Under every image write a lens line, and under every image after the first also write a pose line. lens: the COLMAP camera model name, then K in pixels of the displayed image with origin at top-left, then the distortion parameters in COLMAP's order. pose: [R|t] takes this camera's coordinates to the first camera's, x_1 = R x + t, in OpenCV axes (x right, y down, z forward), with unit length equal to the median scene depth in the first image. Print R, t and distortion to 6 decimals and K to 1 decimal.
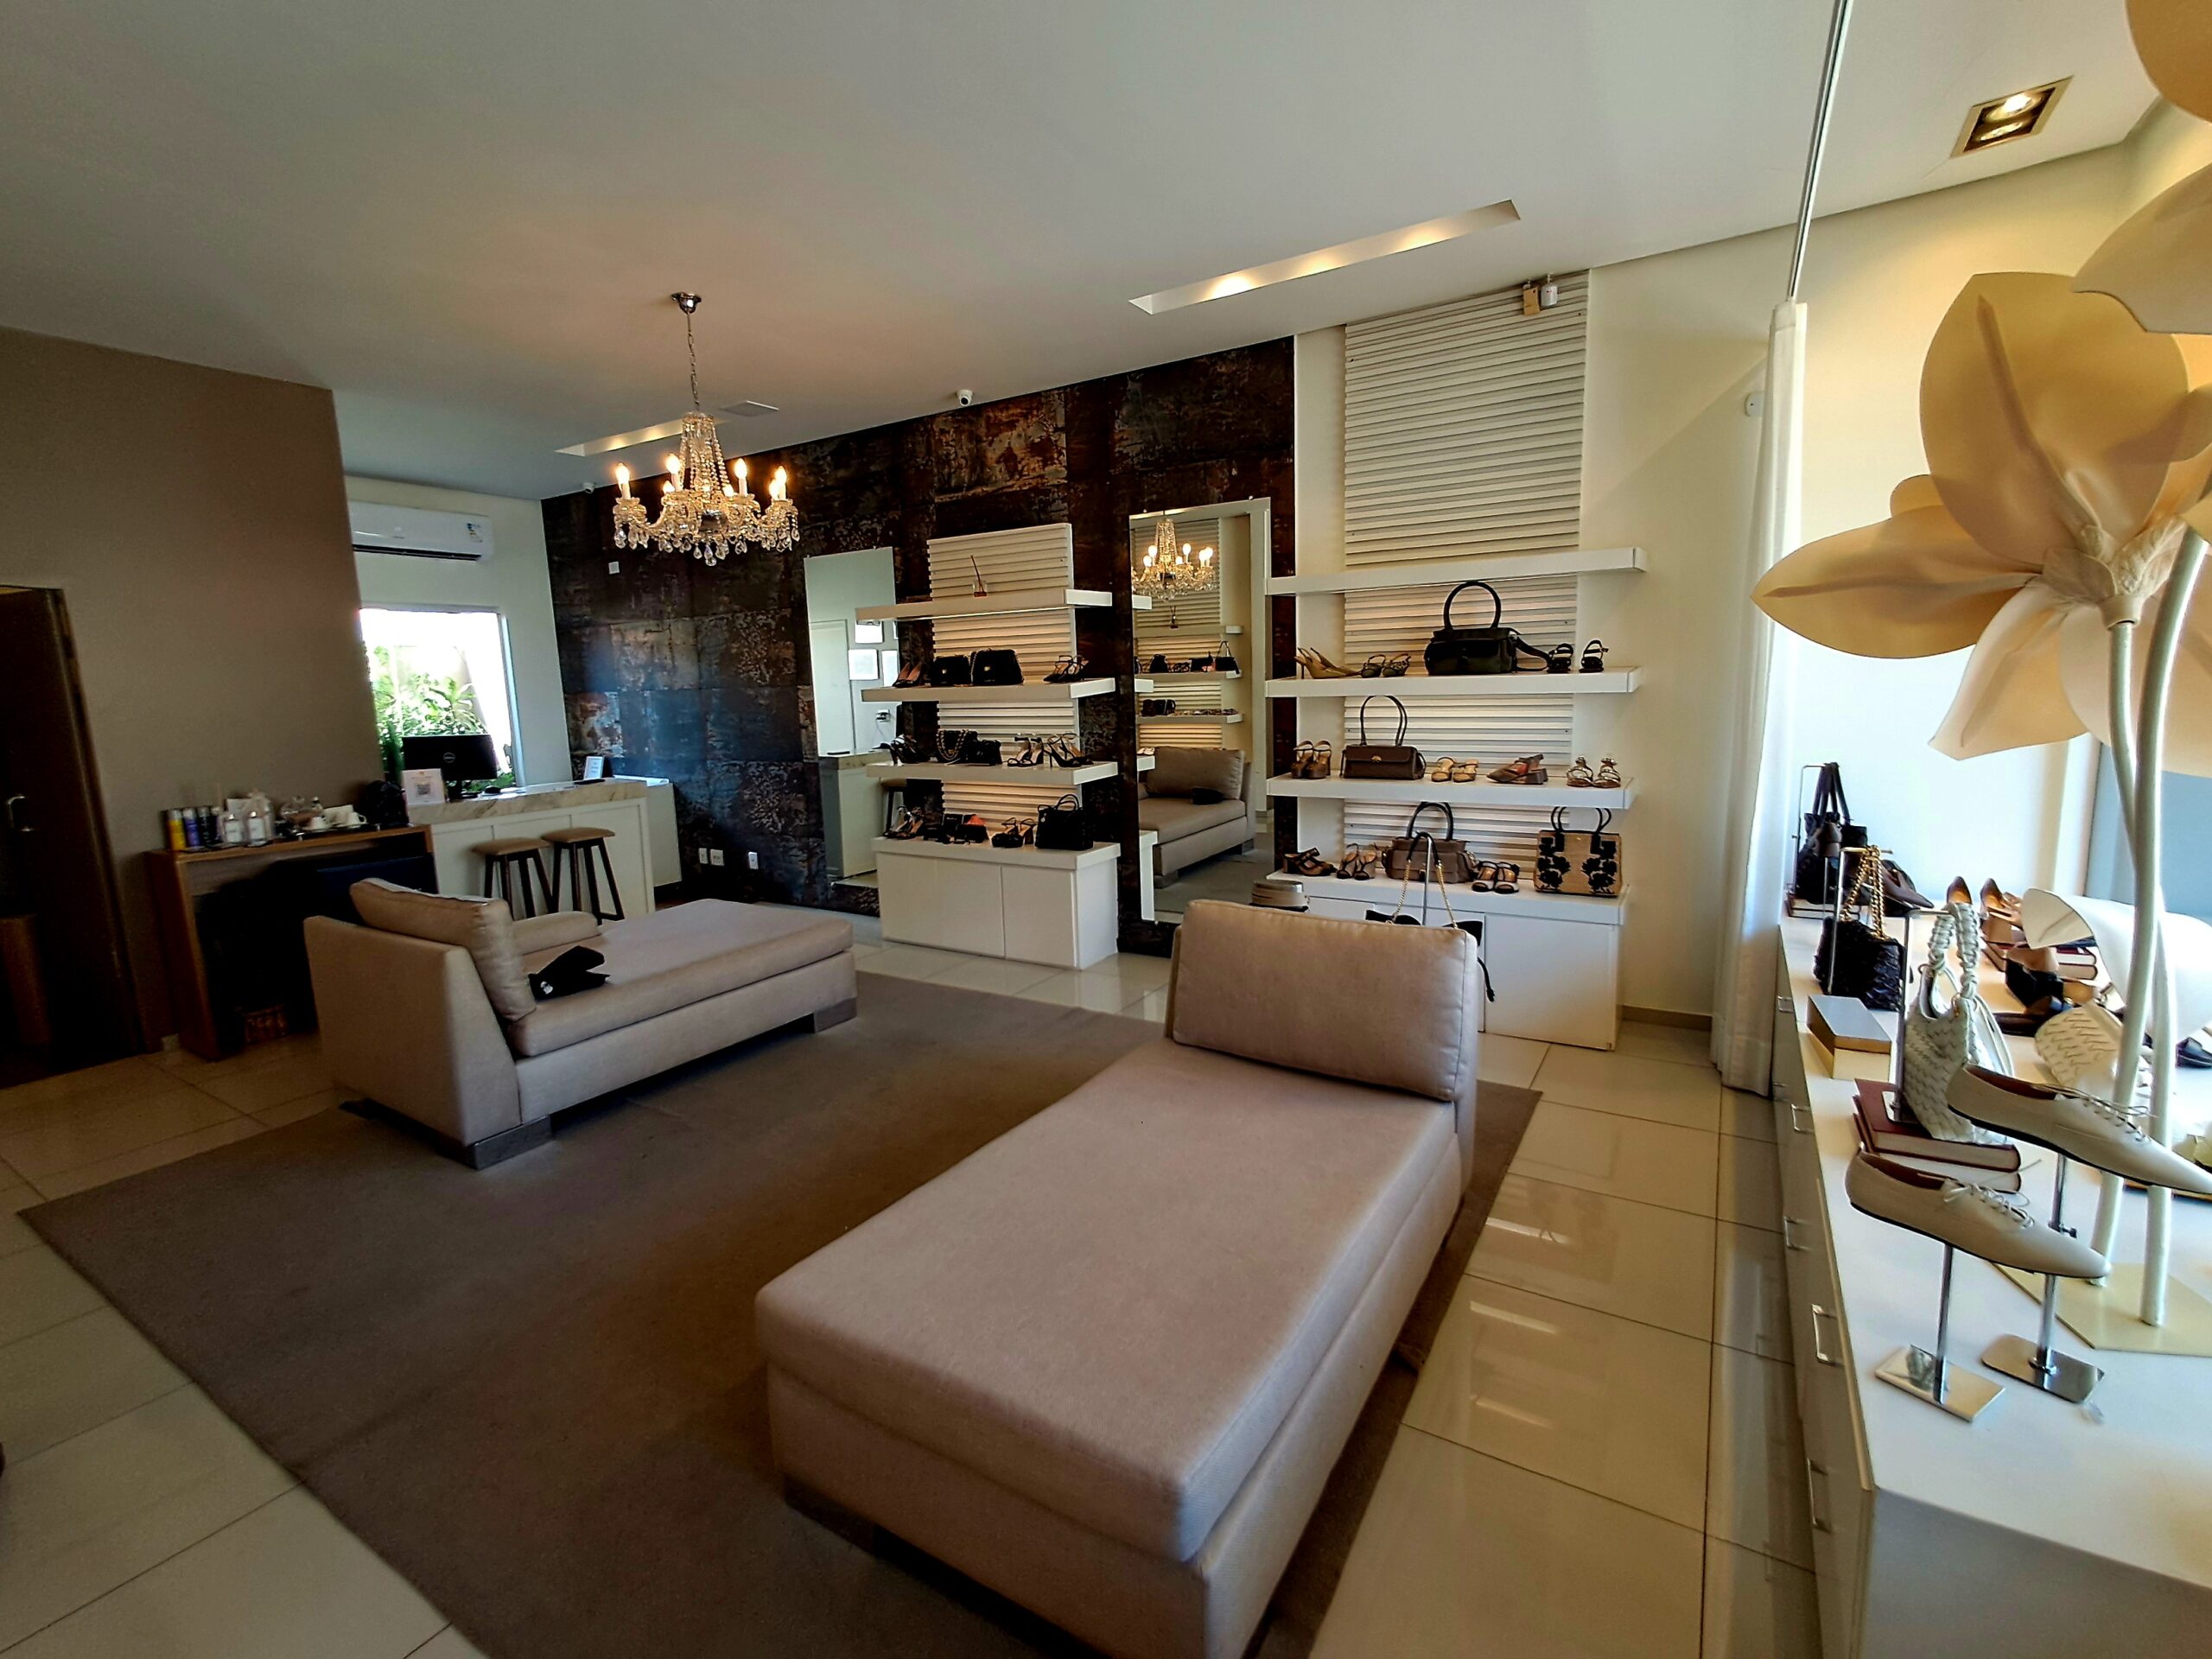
lens RADIAL K [[1010.1, 0, 1101.3], [0, 1010.1, 826.4], [0, 0, 1]] dist [-0.002445, -0.000016]
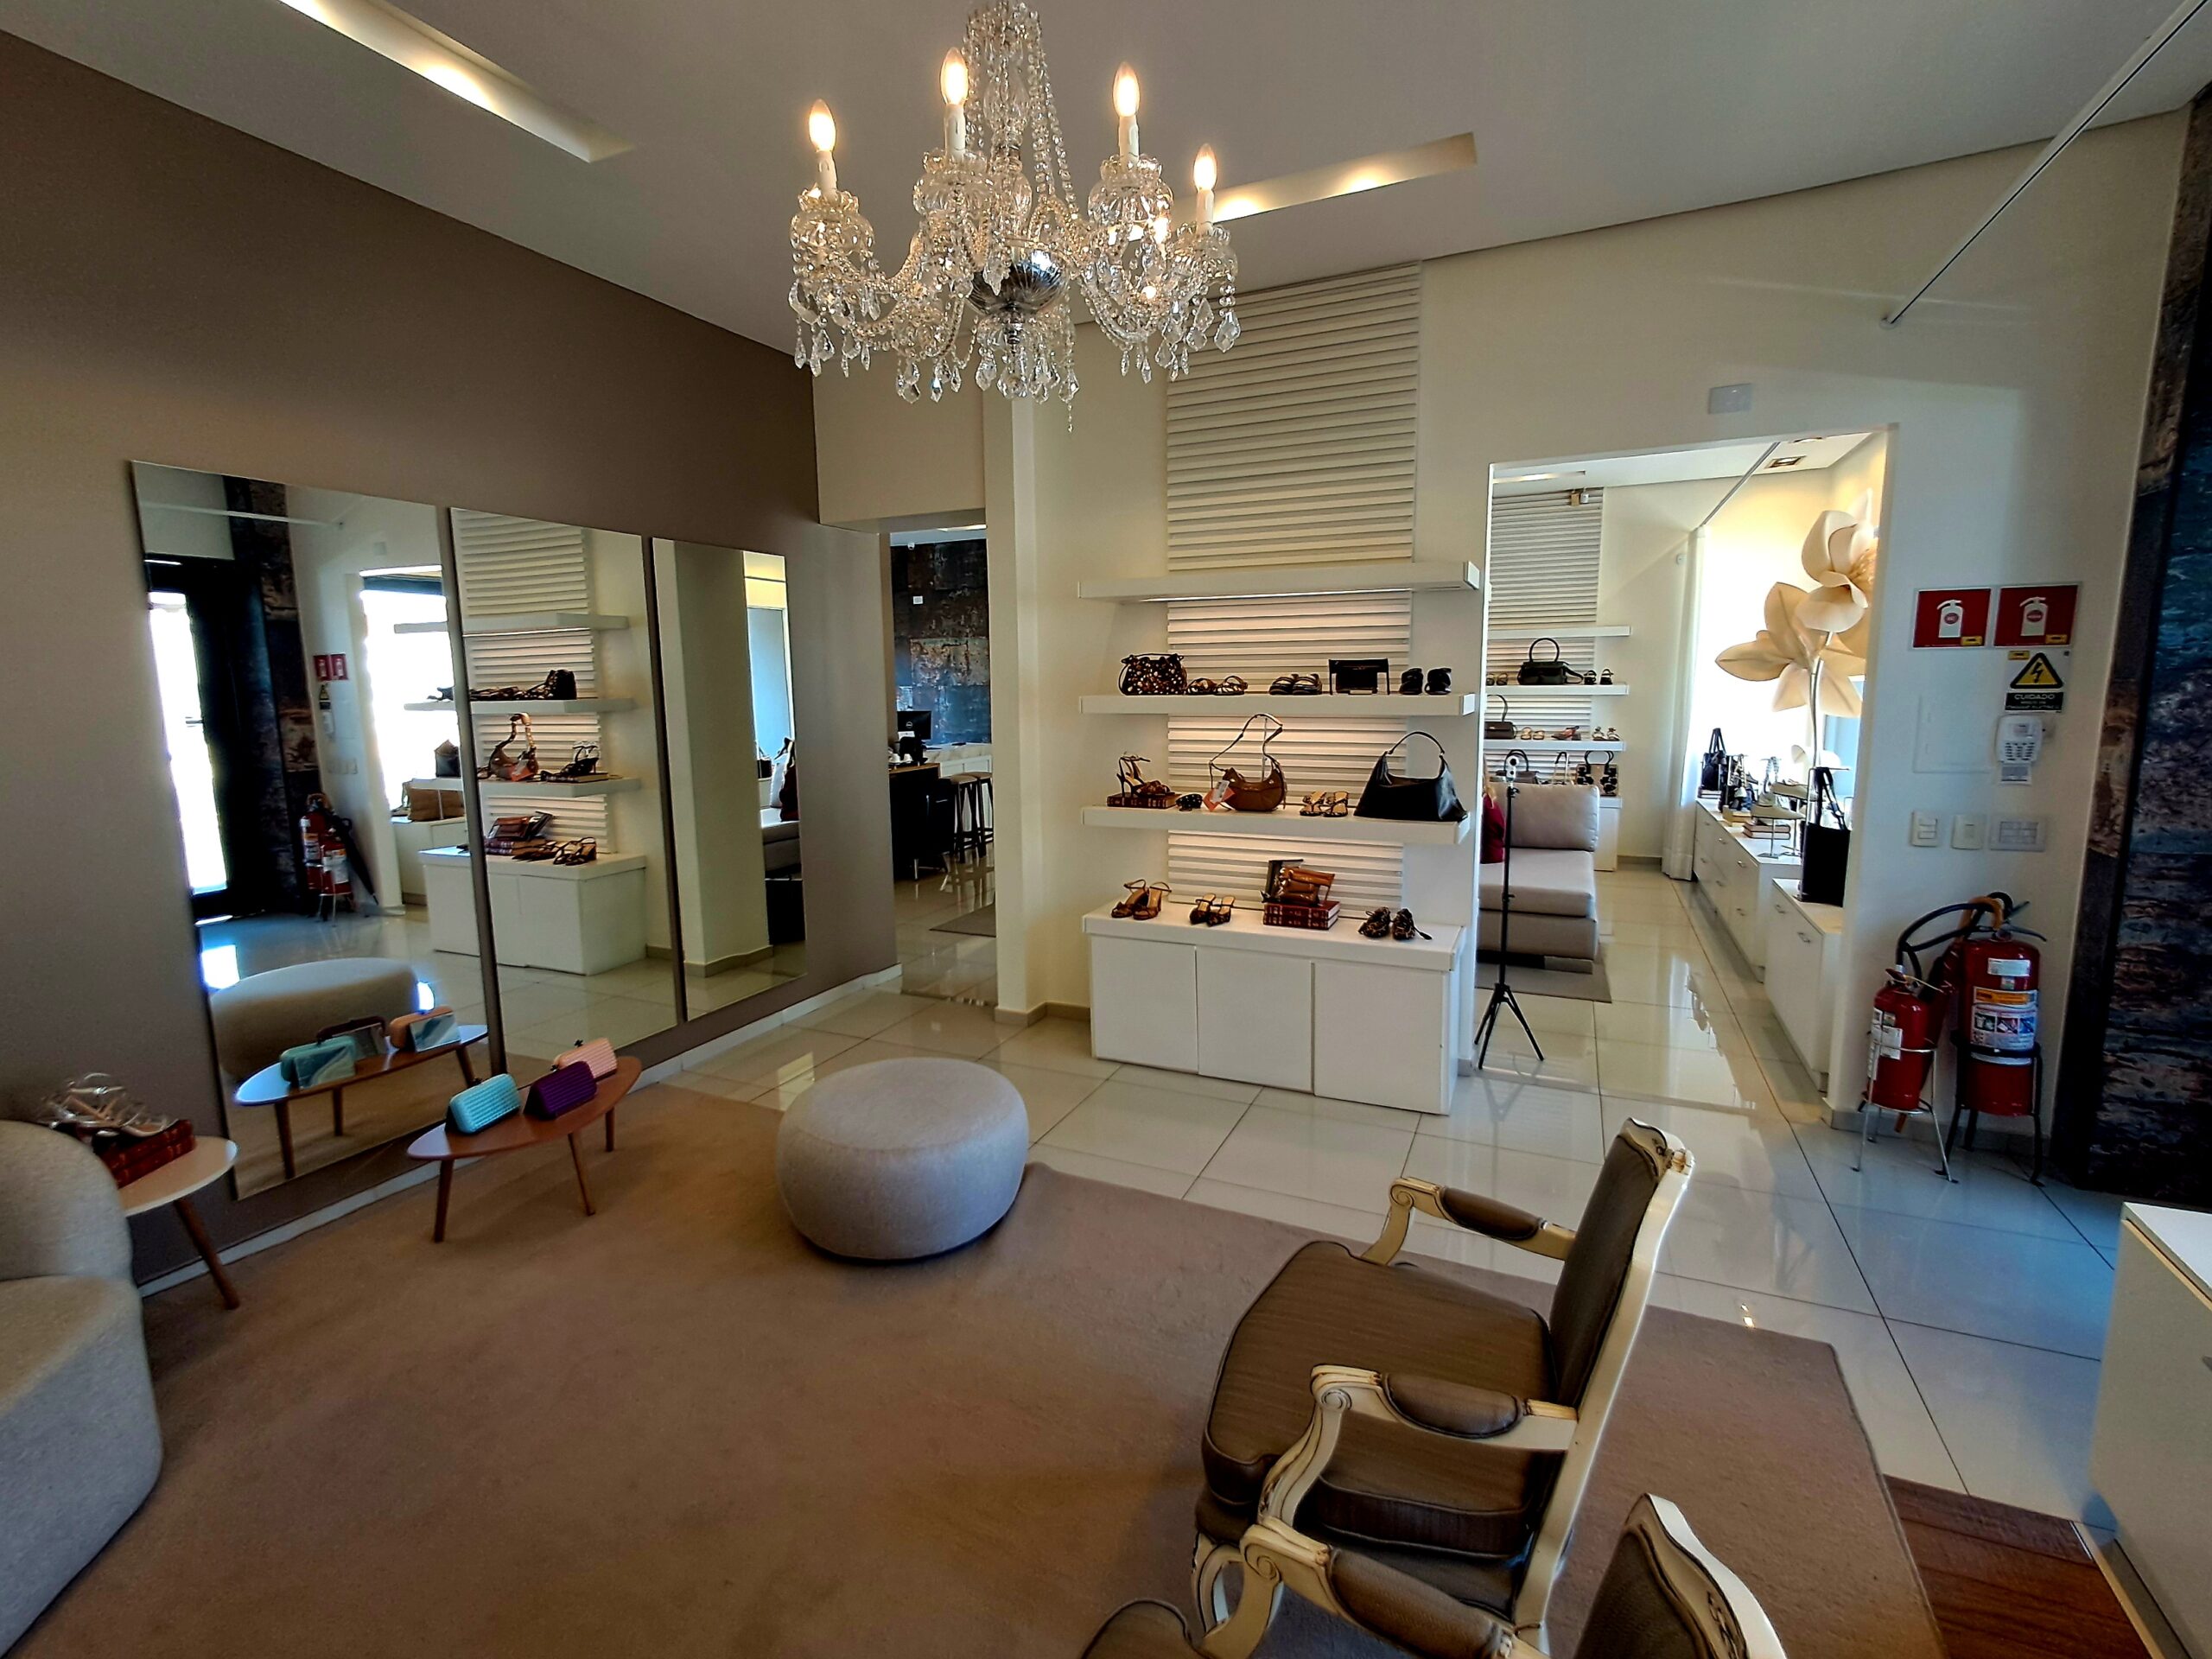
lens RADIAL K [[1010.1, 0, 1106.7], [0, 1010.1, 824.9], [0, 0, 1]] dist [-0.002445, -0.000016]
pose [[0.991558, 0.001026, 0.129661, -0.750482], [0.000044, 0.999966, -0.008248, 0.142054], [-0.129665, 0.008184, 0.991524, -0.856509]]
